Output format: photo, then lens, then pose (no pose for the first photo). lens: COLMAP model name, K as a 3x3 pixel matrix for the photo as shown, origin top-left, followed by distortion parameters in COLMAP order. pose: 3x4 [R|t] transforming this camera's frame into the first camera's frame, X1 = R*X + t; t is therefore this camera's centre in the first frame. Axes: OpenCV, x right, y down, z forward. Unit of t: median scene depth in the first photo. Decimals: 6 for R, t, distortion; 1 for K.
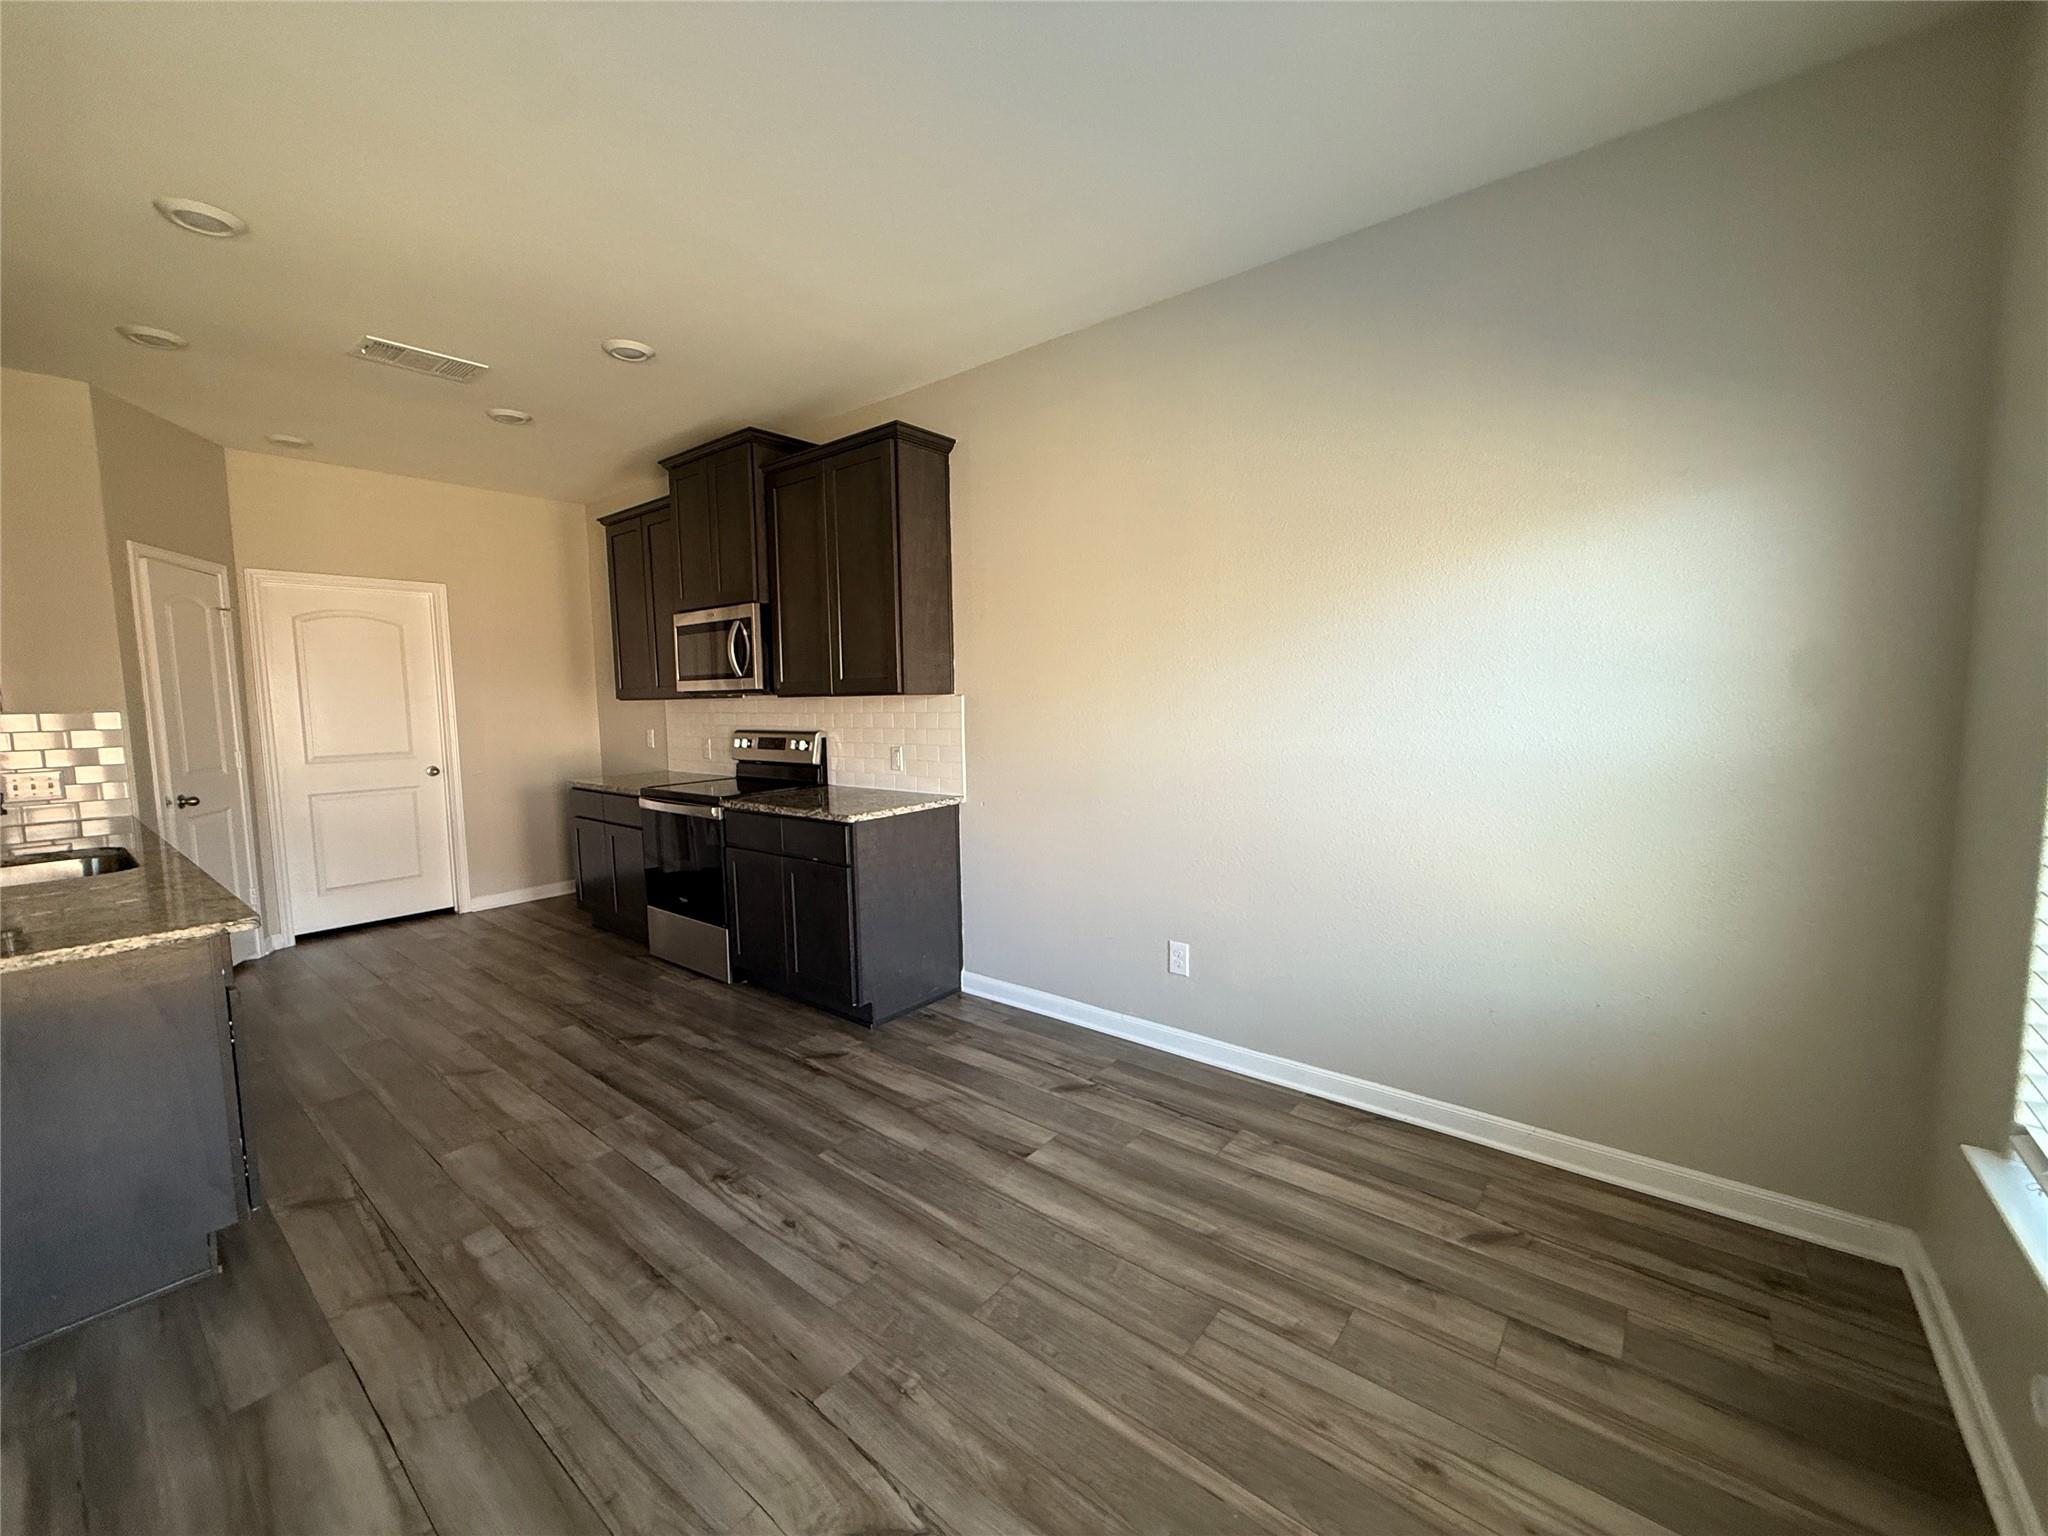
lens RADIAL K [[824.5, 0, 1016.8], [0, 824.5, 762.6], [0, 0, 1]] dist [0.009111, 0.000034]
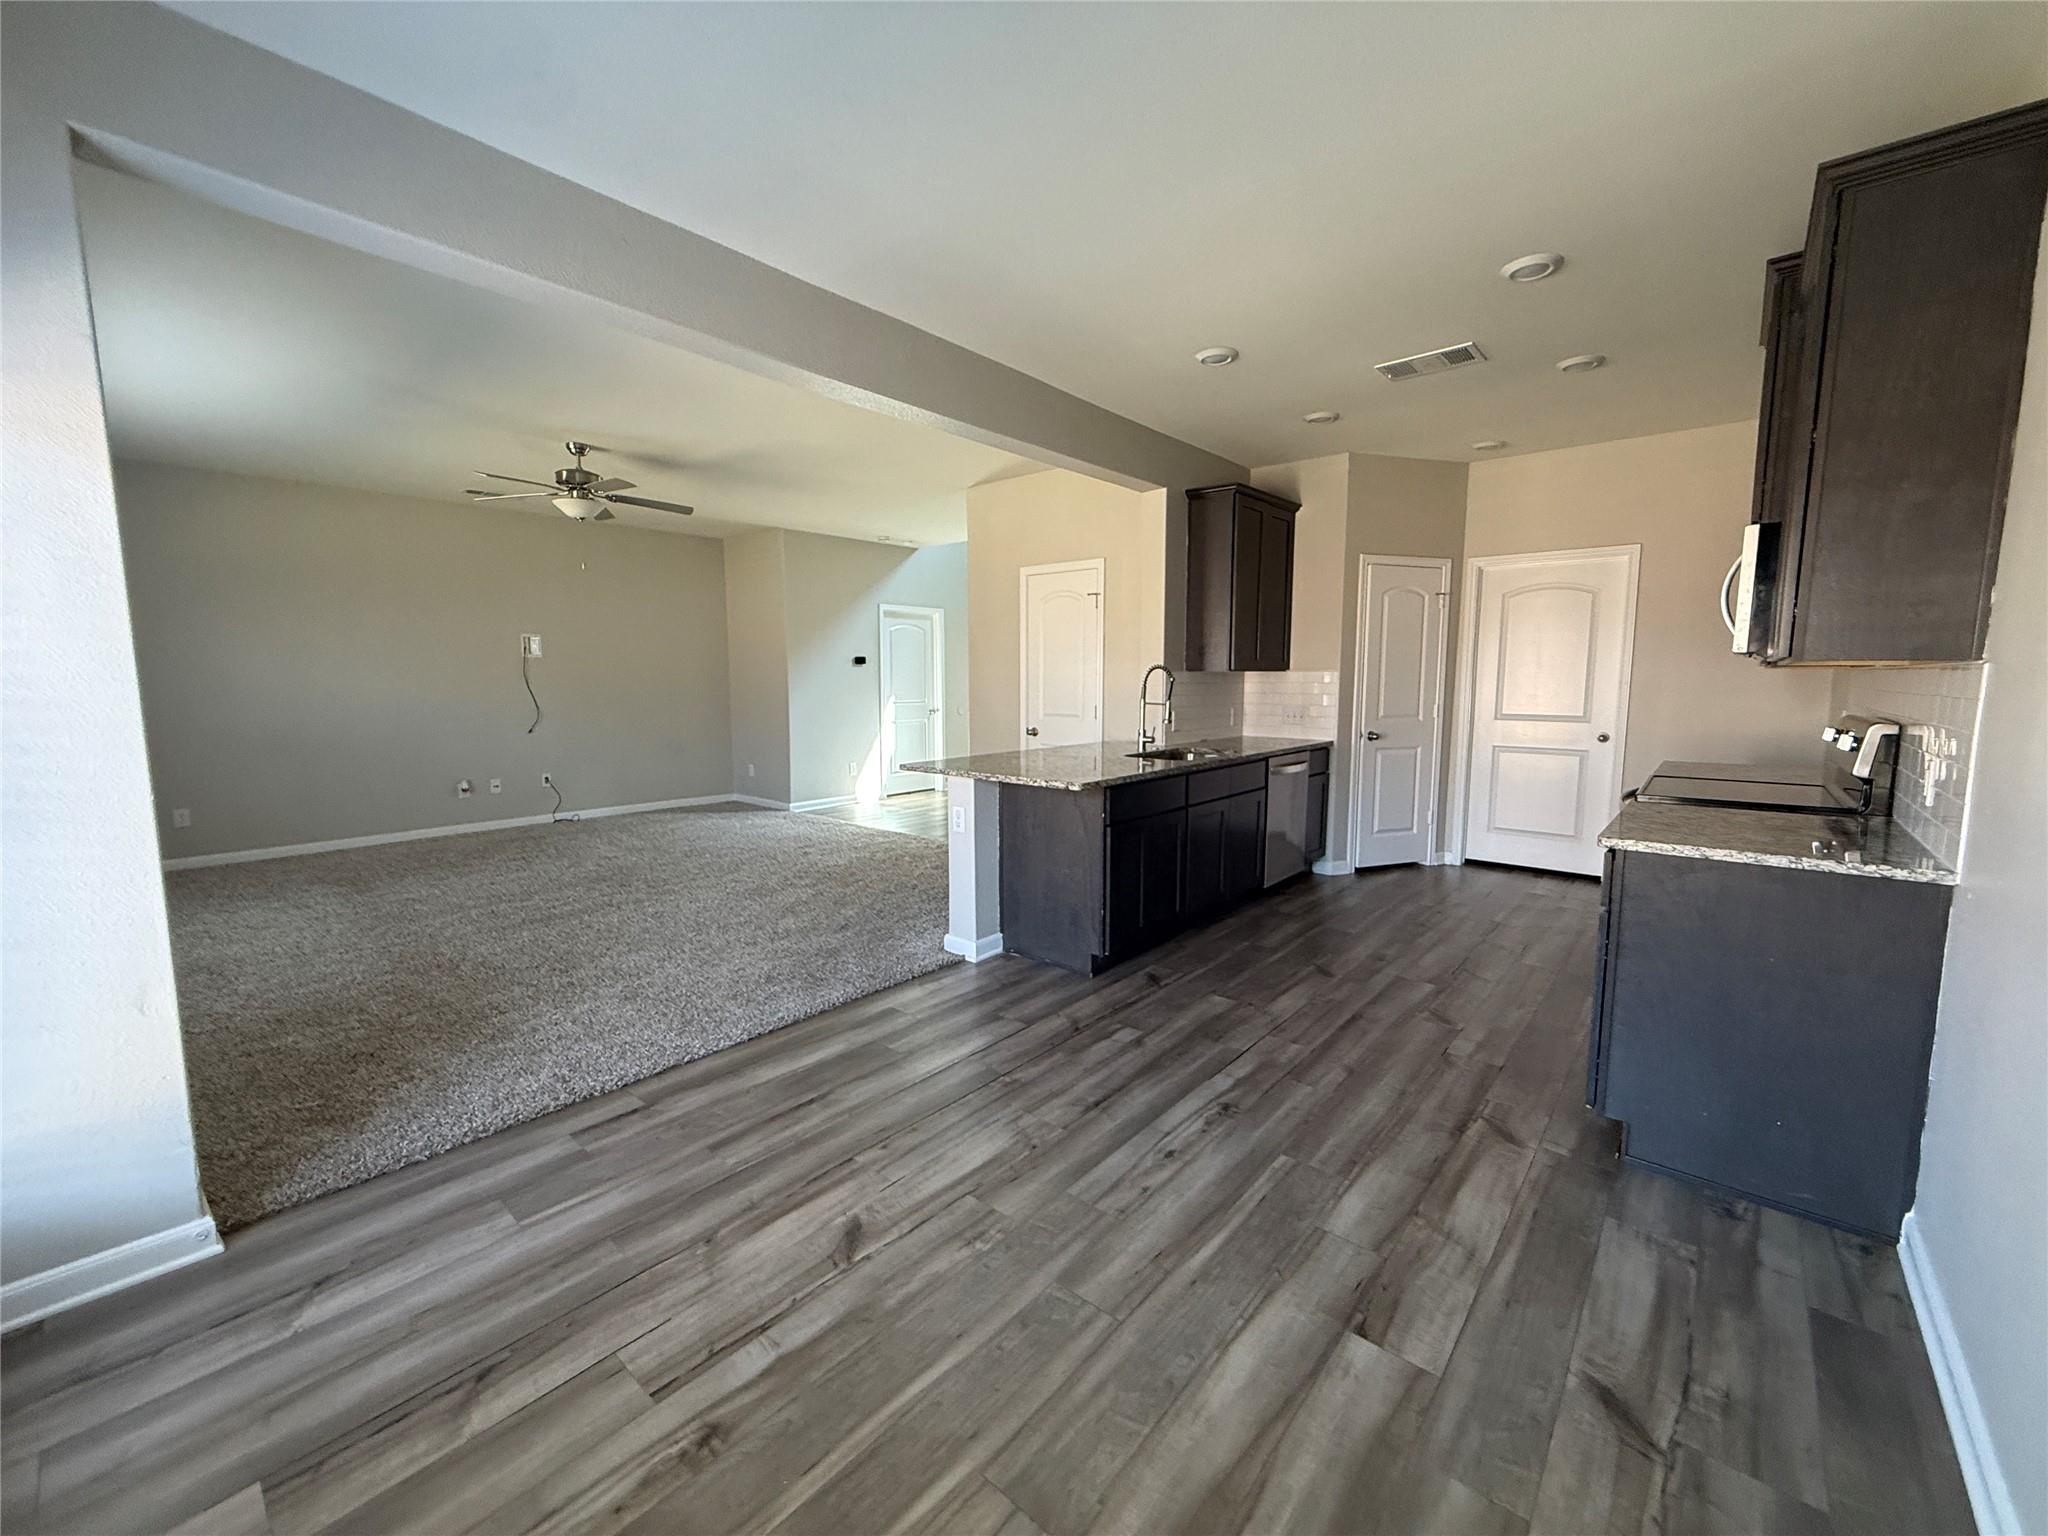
lens RADIAL K [[811.9, 0, 1016.3], [0, 811.9, 764.8], [0, 0, 1]] dist [0.000052, 0.000074]
pose [[-0.030103, 0.128610, -0.991238, 0.552888], [-0.084599, 0.987802, 0.130733, -0.048755], [0.995960, 0.087793, -0.018856, 0.605051]]
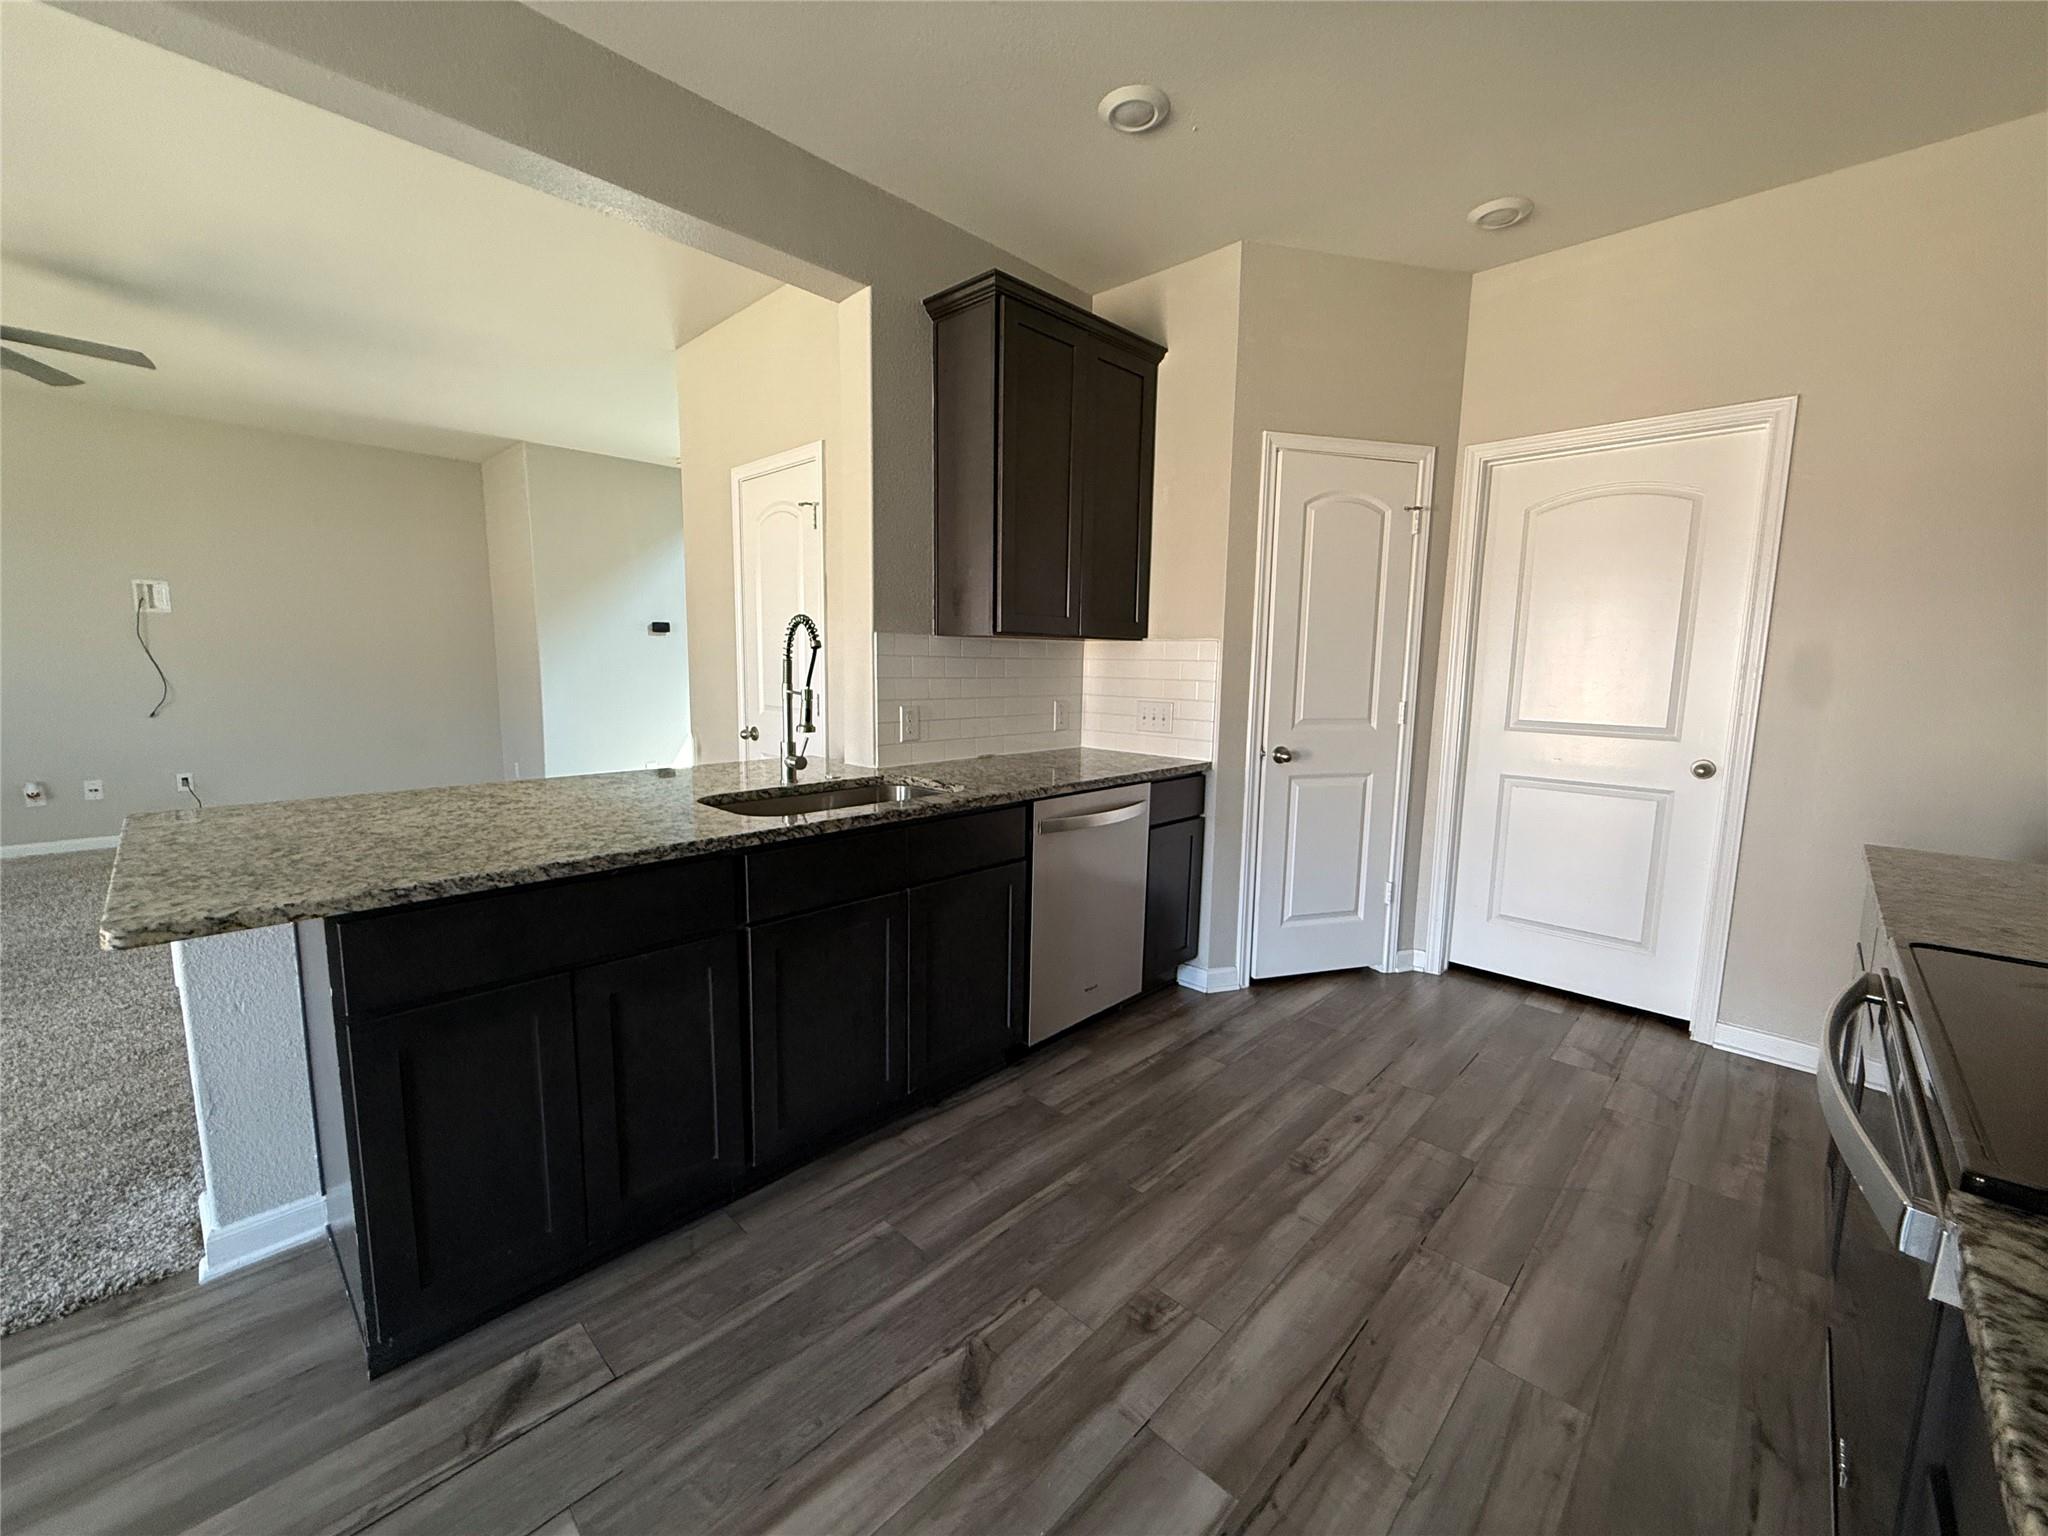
lens RADIAL K [[811.9, 0, 1016.3], [0, 811.9, 764.8], [0, 0, 1]] dist [0.000052, 0.000074]
pose [[-0.085959, 0.146794, -0.985425, -0.279520], [-0.098255, 0.983015, 0.155005, -0.058506], [0.991442, 0.110147, -0.070076, 1.131116]]
